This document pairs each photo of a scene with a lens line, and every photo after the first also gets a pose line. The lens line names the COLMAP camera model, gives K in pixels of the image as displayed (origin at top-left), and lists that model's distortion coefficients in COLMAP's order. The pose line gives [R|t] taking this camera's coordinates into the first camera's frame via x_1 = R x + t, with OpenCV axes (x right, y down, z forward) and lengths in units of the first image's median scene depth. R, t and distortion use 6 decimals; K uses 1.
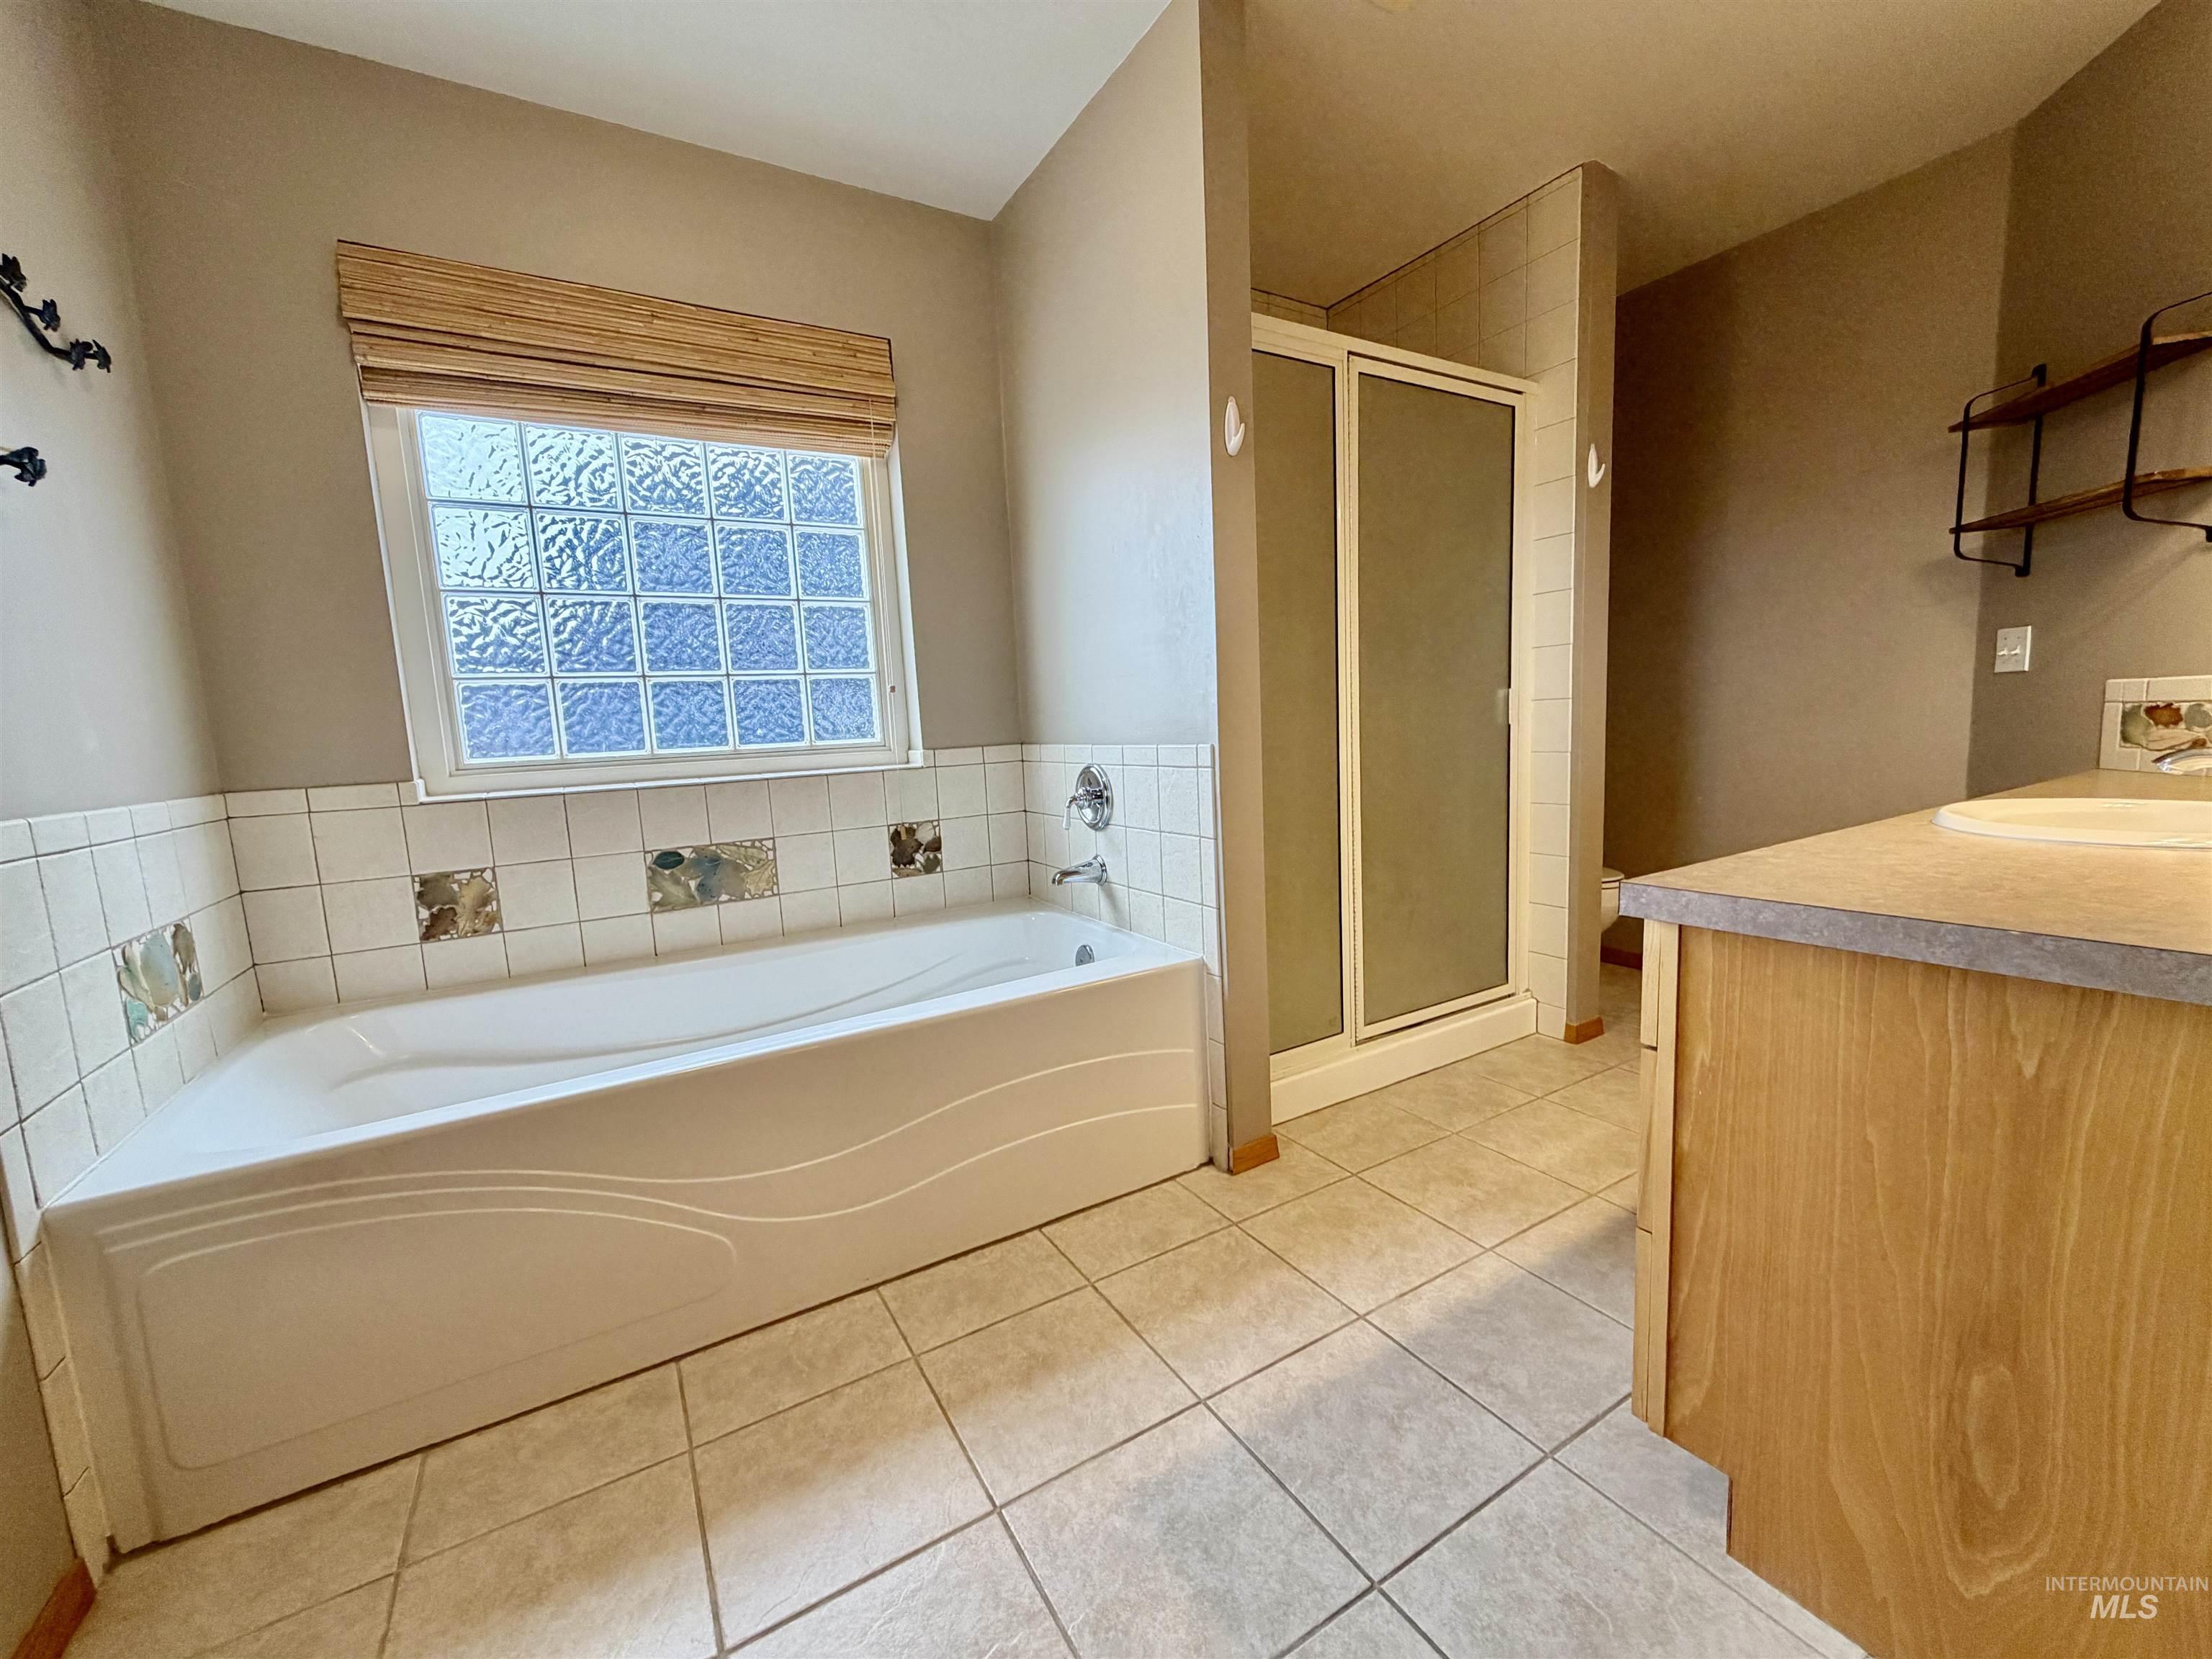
lens RADIAL K [[876.3, 0, 1100.5], [0, 876.3, 837.7], [0, 0, 1]] dist [-0.000838, -0.000055]
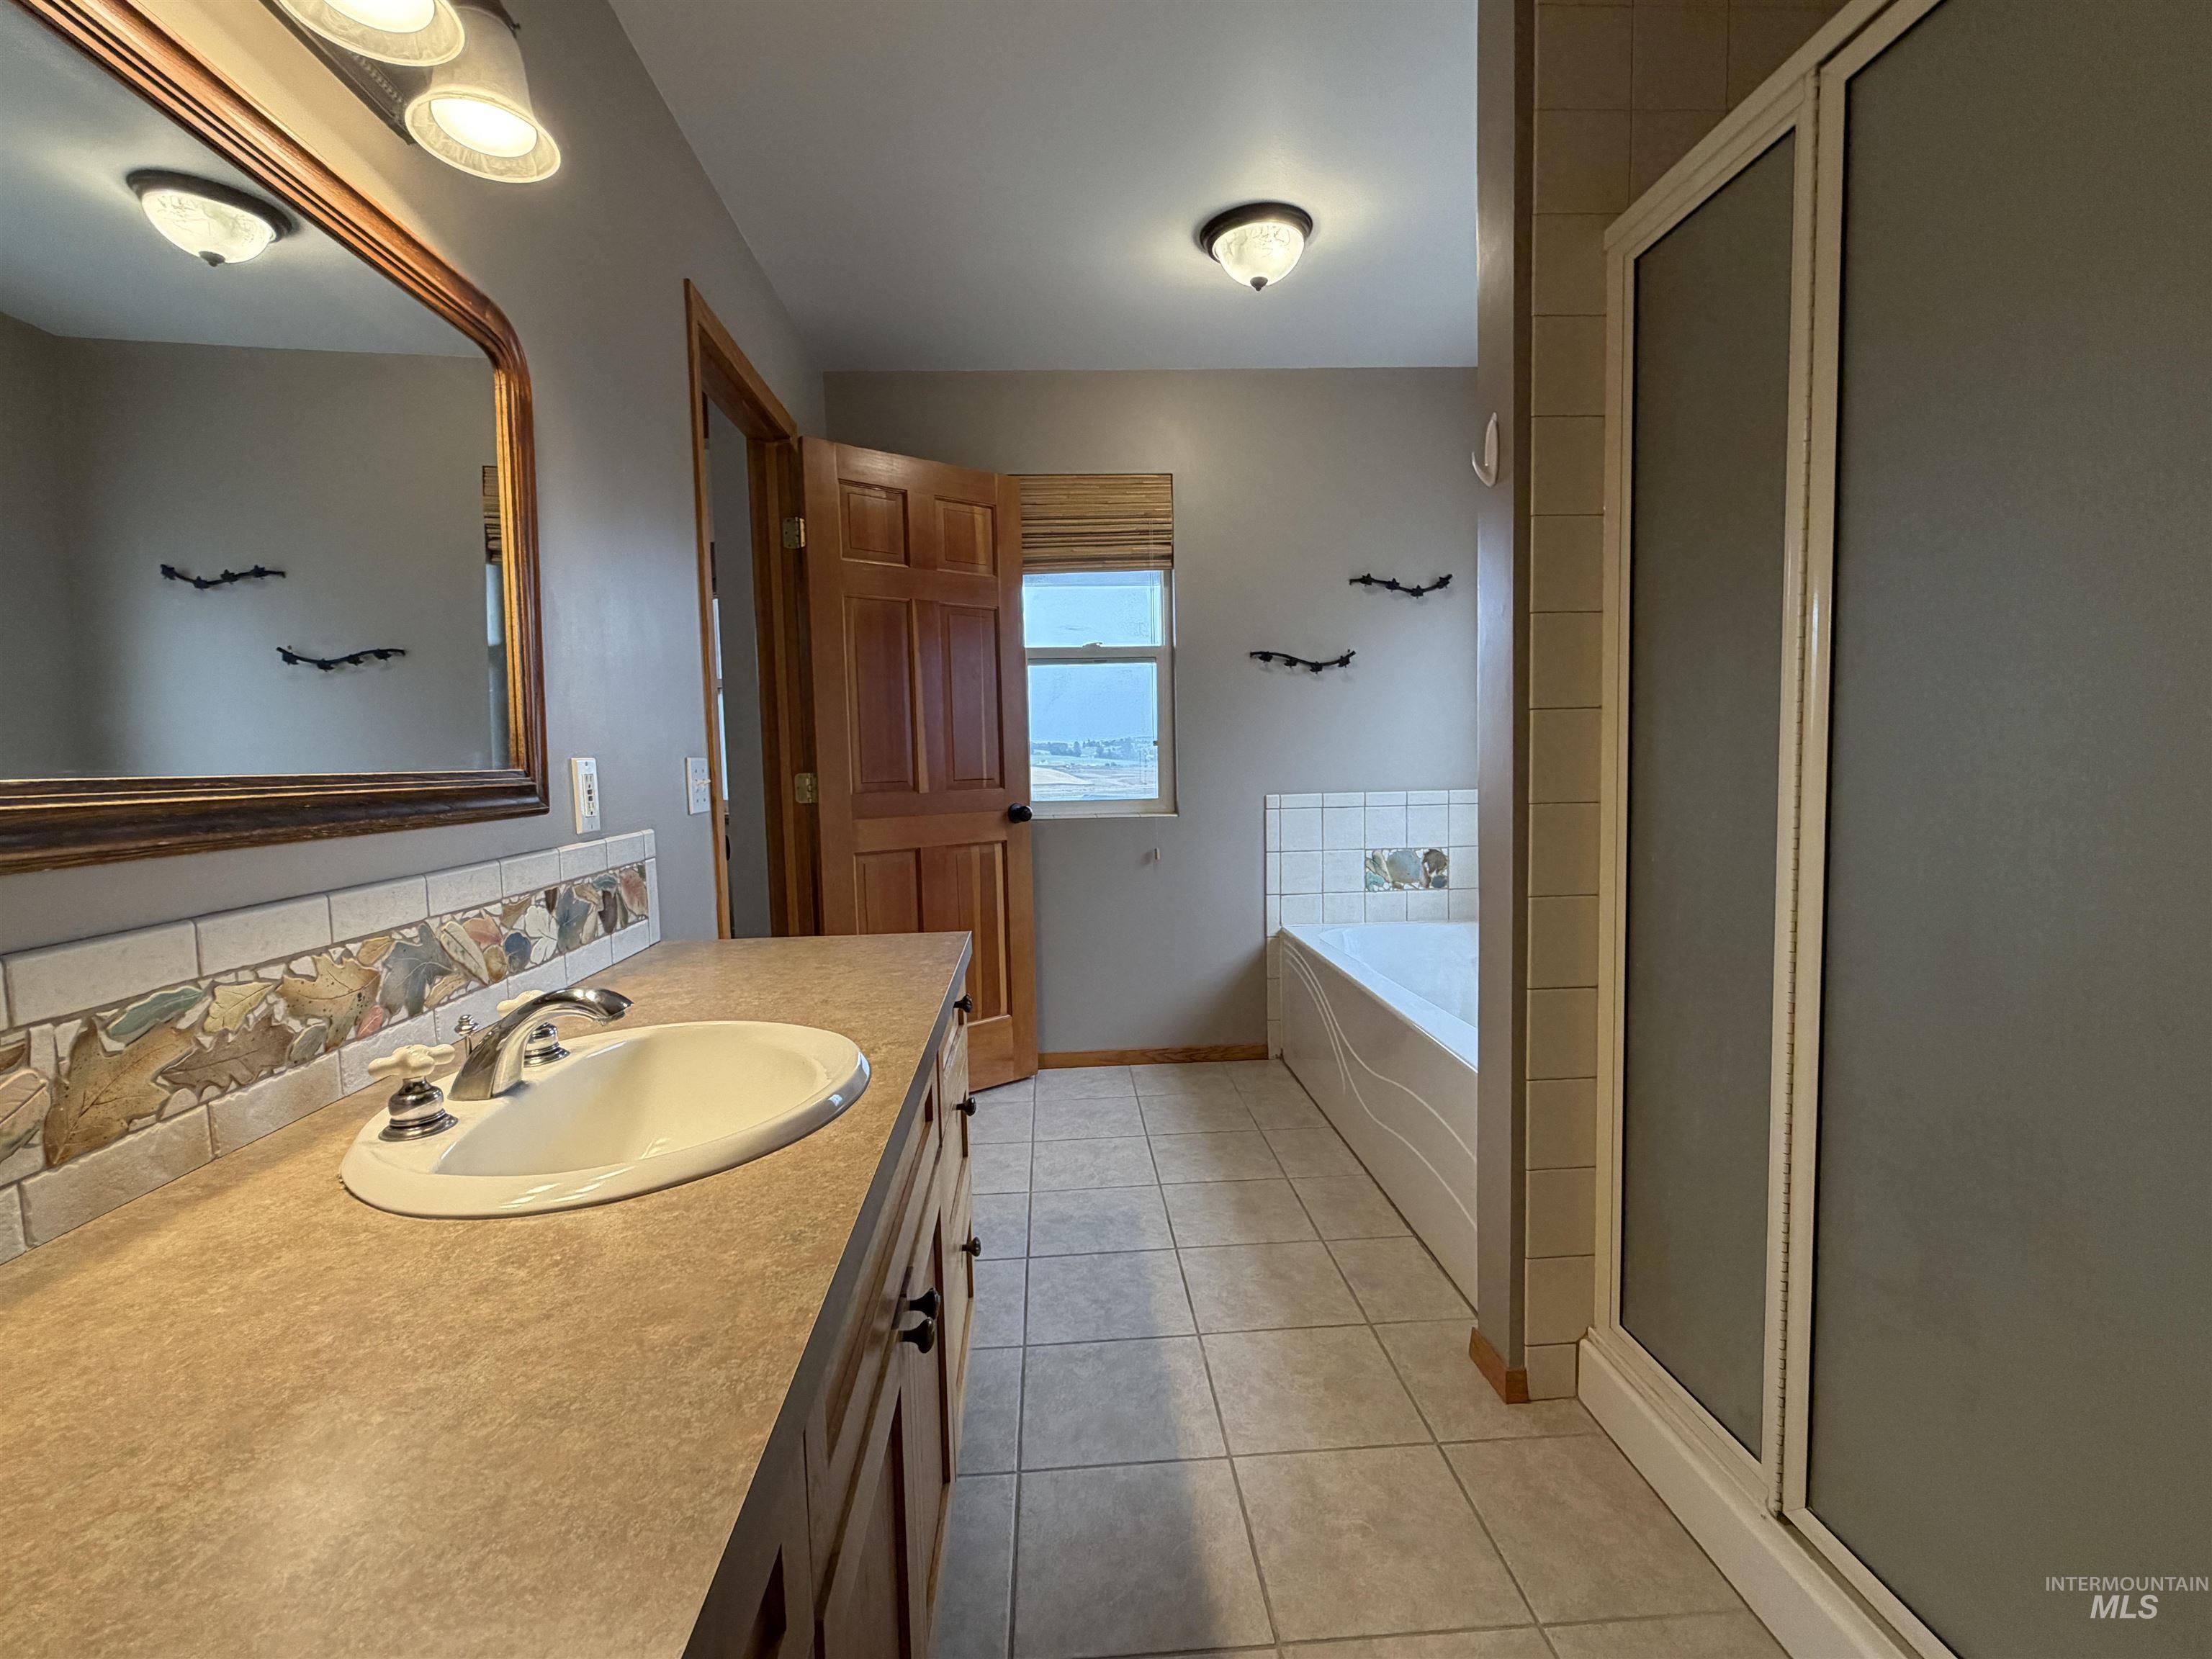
lens RADIAL K [[1043.7, 0, 1106.0], [0, 1043.7, 829.5], [0, 0, 1]] dist [0.000203, 0.000332]
pose [[-0.466125, 0.126847, -0.875578, 1.019647], [-0.061752, 0.982590, 0.175225, -0.231074], [0.882561, 0.135745, -0.450177, 0.986887]]
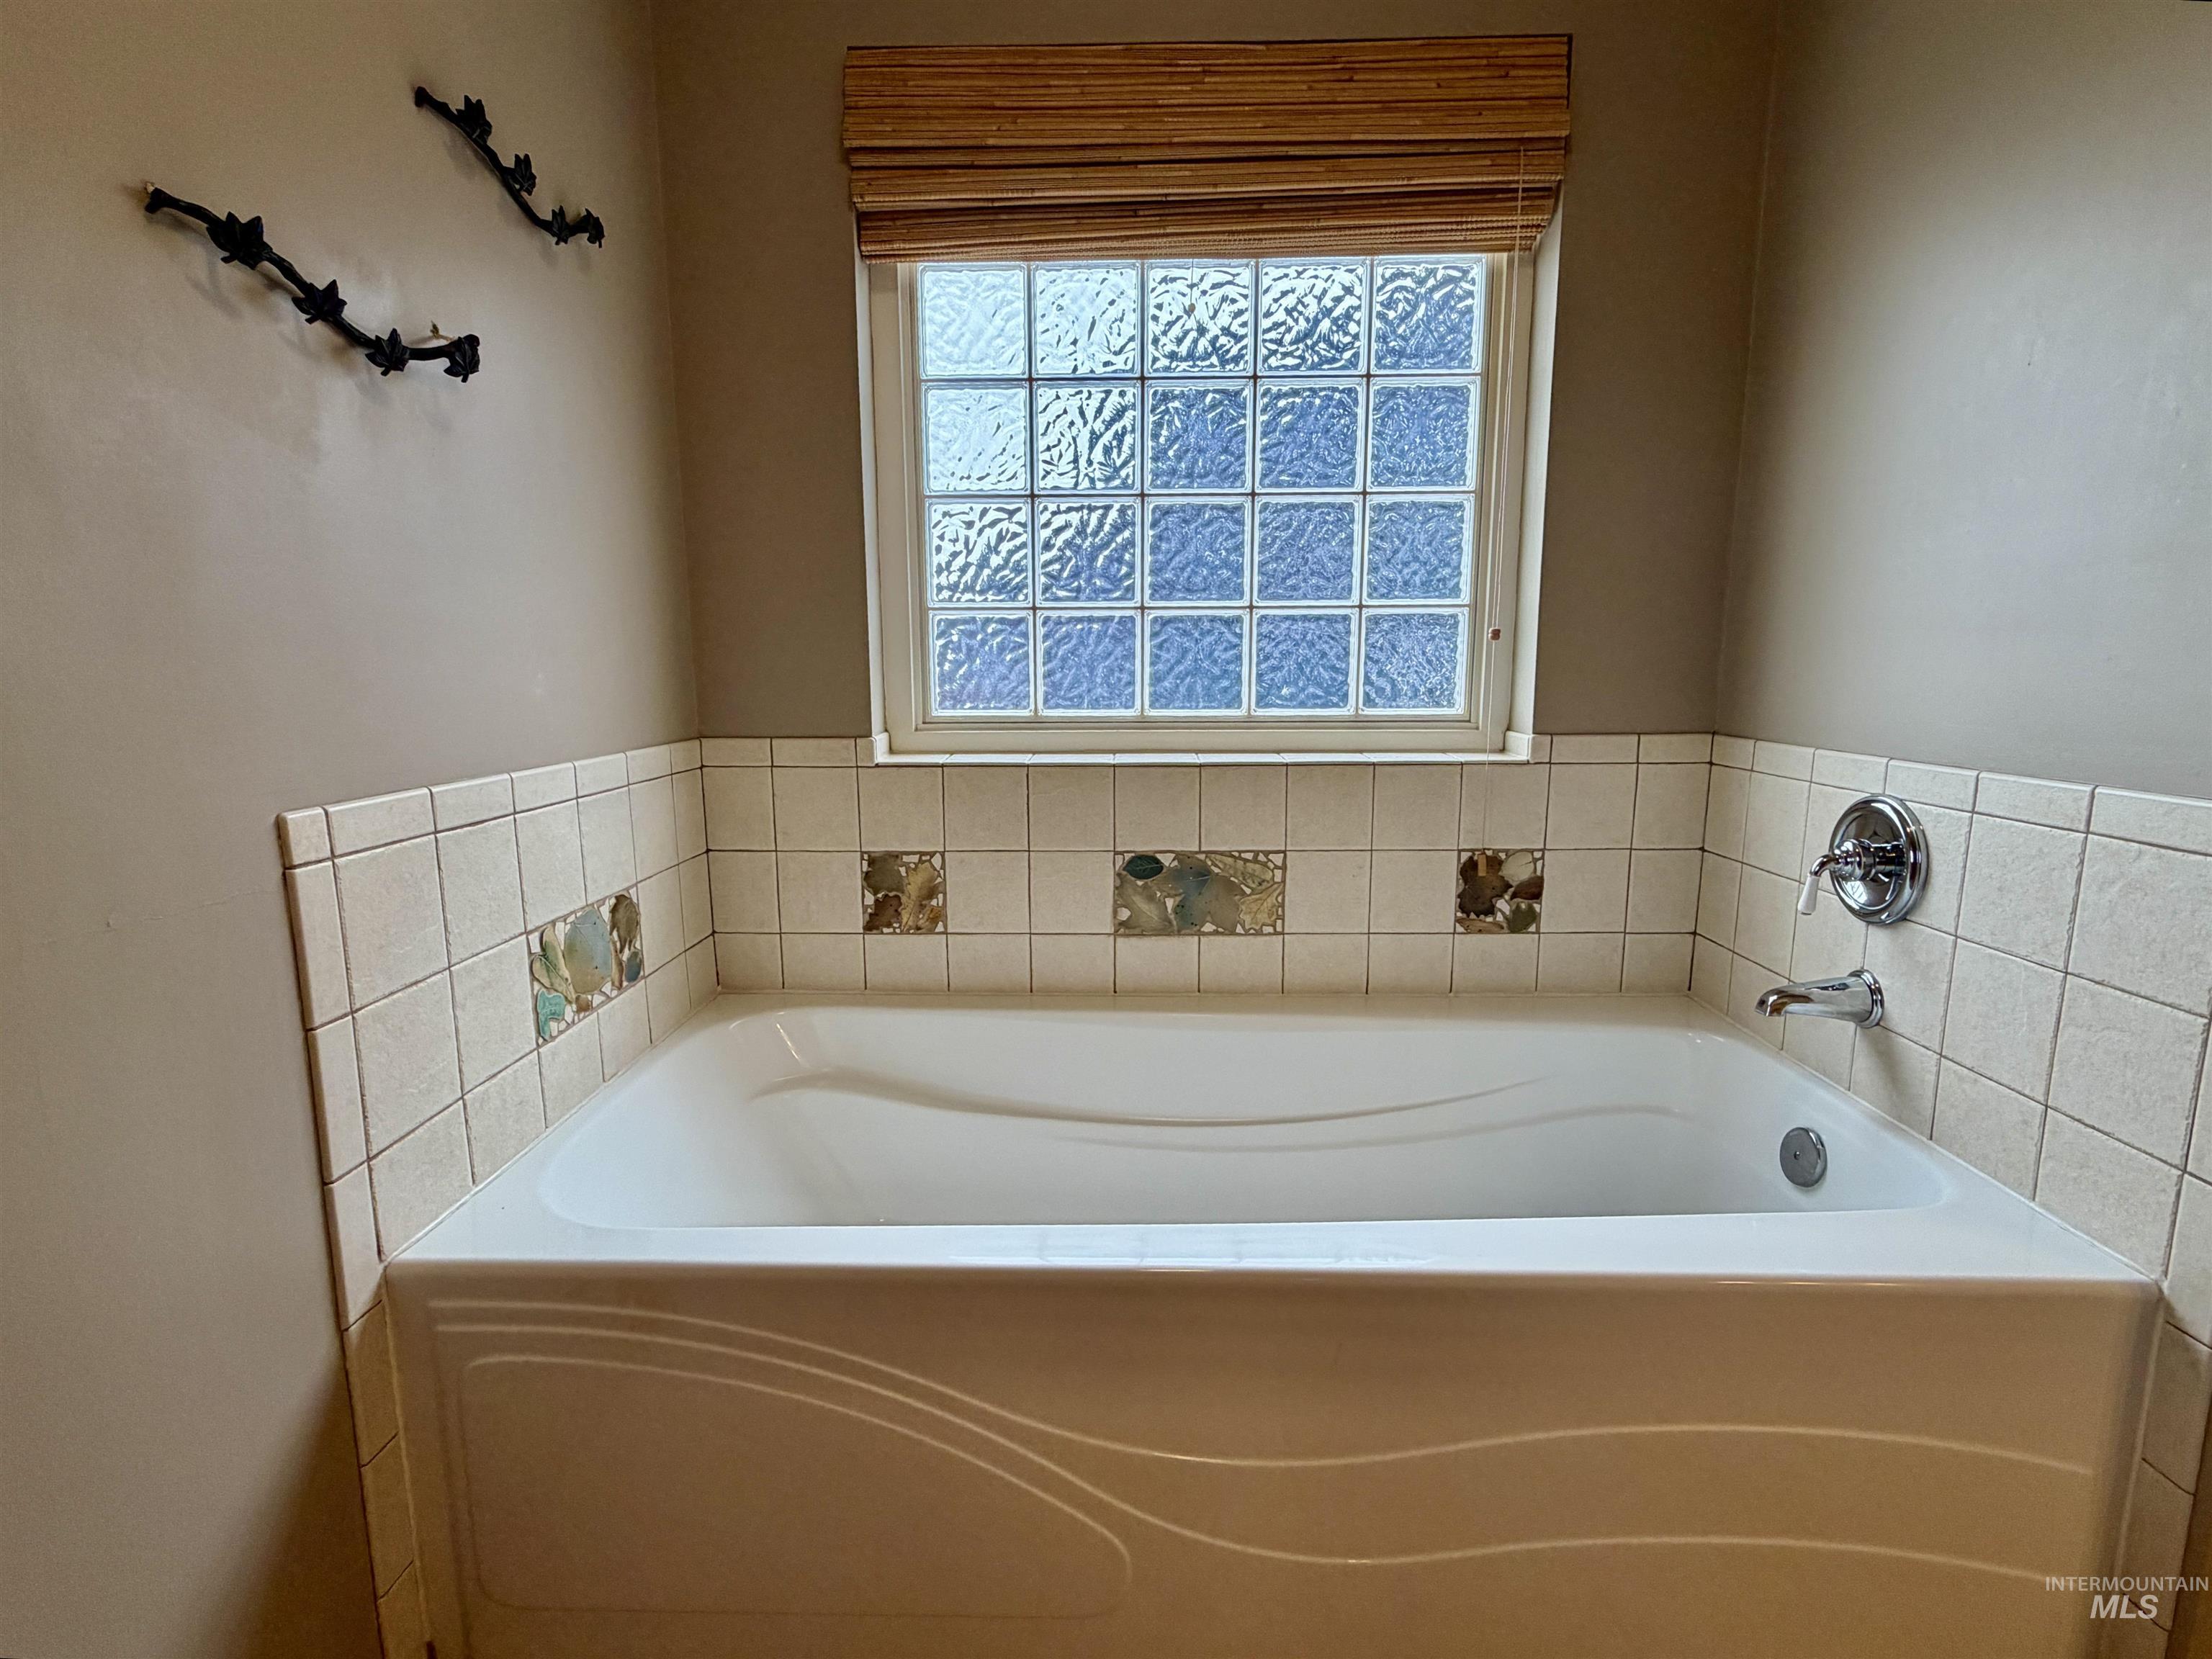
lens RADIAL K [[1043.7, 0, 1106.0], [0, 1043.7, 829.5], [0, 0, 1]] dist [0.000203, 0.000332]
pose [[0.848506, 0.128311, -0.513395, -0.082883], [-0.105037, 0.991692, 0.074251, -0.065056], [0.518657, -0.009077, 0.854934, 0.251684]]
